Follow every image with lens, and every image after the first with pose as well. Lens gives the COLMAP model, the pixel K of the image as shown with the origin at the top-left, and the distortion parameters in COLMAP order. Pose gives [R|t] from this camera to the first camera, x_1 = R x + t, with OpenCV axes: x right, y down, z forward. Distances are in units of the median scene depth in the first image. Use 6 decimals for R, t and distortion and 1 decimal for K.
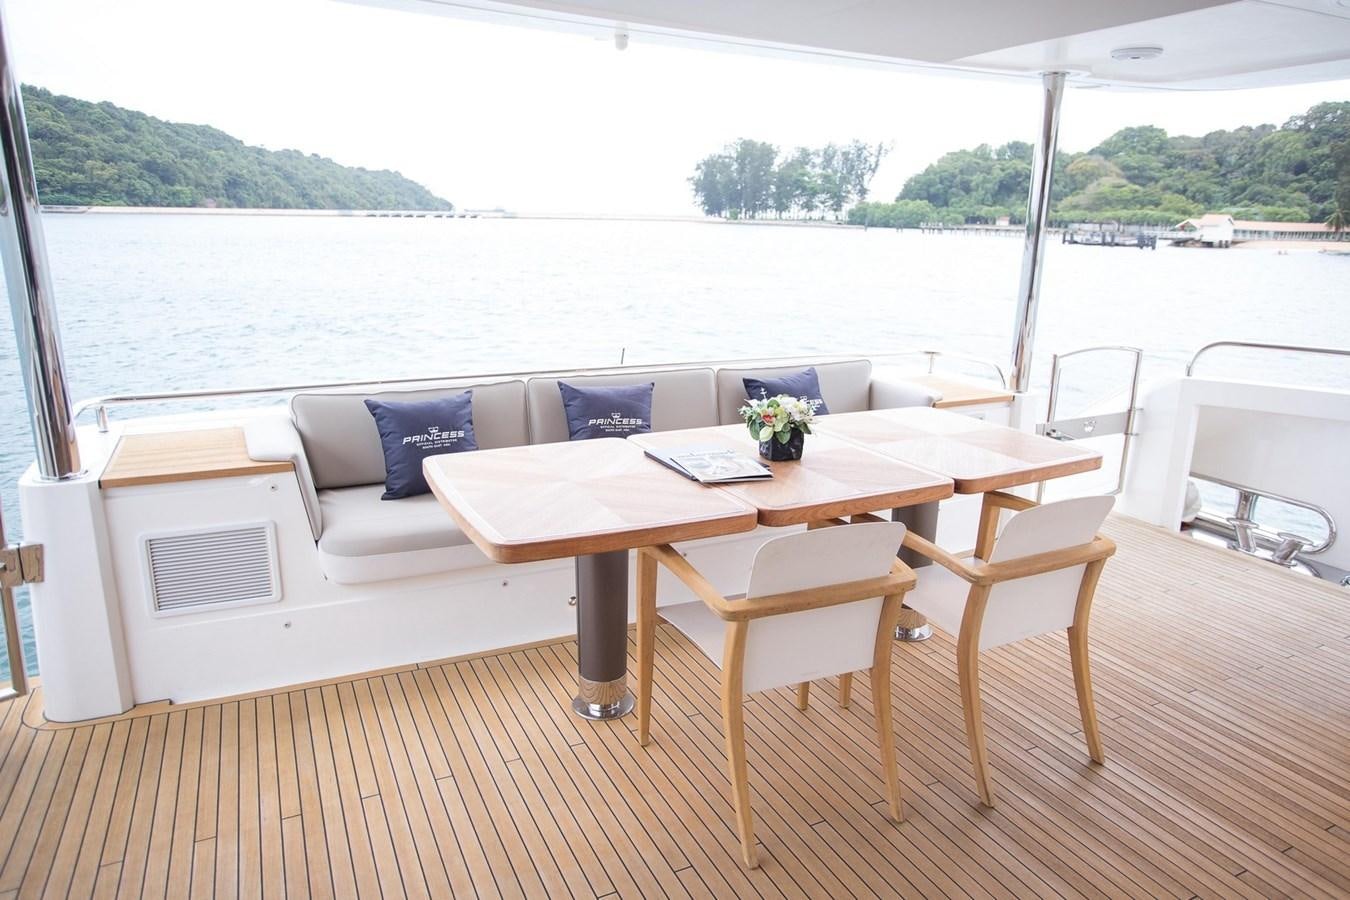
lens RADIAL K [[843.3, 0, 678.6], [0, 843.3, 445.2], [0, 0, 1]] dist [-0.015931, 0.001424]
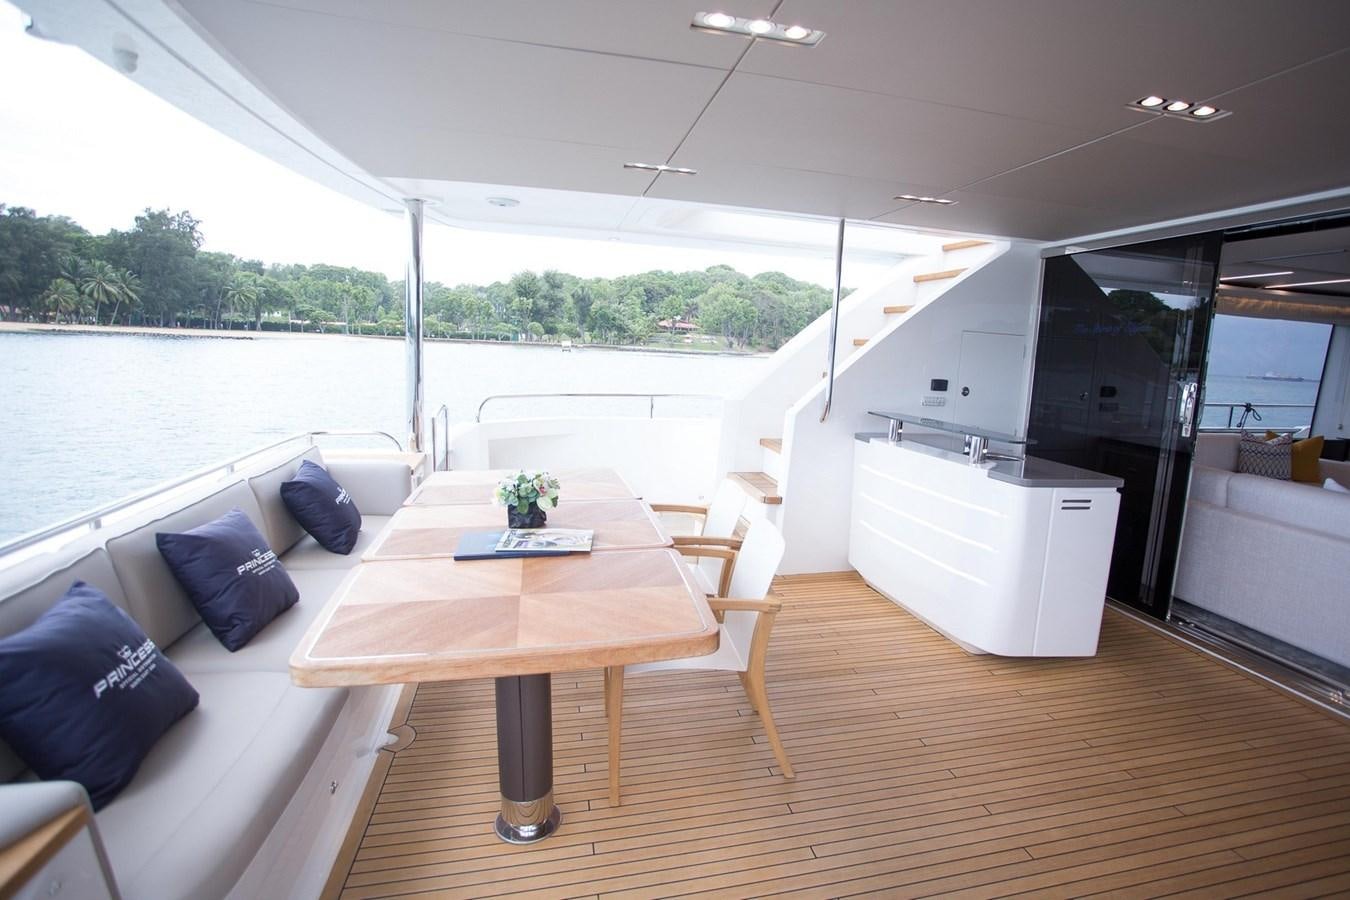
lens RADIAL K [[683.0, 0, 675.0], [0, 683.0, 450.0], [0, 0, 1]] dist [-0.061109, 0.035130]
pose [[0.273118, -0.160947, 0.948421, -0.595019], [0.219203, 0.970380, 0.101549, -0.116474], [-0.936673, 0.180162, 0.300308, 0.475730]]
